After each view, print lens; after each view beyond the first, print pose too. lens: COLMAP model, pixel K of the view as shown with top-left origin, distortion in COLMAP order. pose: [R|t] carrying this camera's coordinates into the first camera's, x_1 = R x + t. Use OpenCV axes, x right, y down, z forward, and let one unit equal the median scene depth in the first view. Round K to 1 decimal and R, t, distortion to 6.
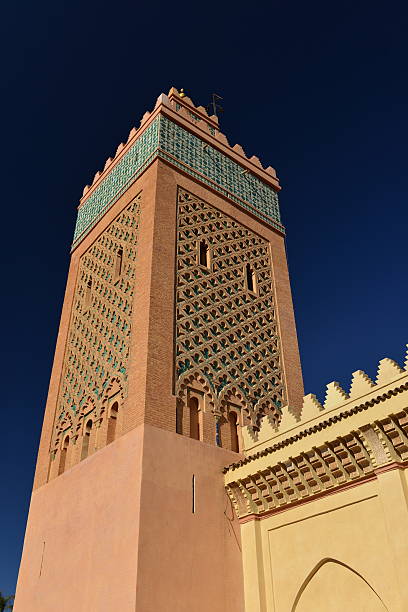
lens RADIAL K [[563.4, 0, 204.0], [0, 563.4, 306.0], [0, 0, 1]] dist [0.005718, 0.001934]
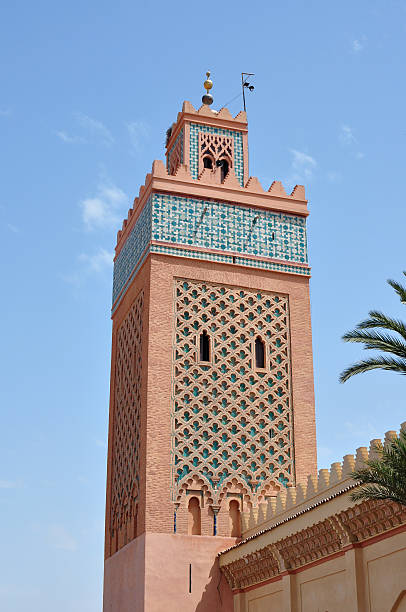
lens RADIAL K [[974.2, 0, 203.0], [0, 974.2, 306.0], [0, 0, 1]] dist [-0.137102, -0.036115]
pose [[0.934146, -0.129854, -0.332428, 0.694997], [0.203341, 0.959138, 0.196741, -0.595148], [0.293297, -0.251381, 0.922380, -0.761675]]
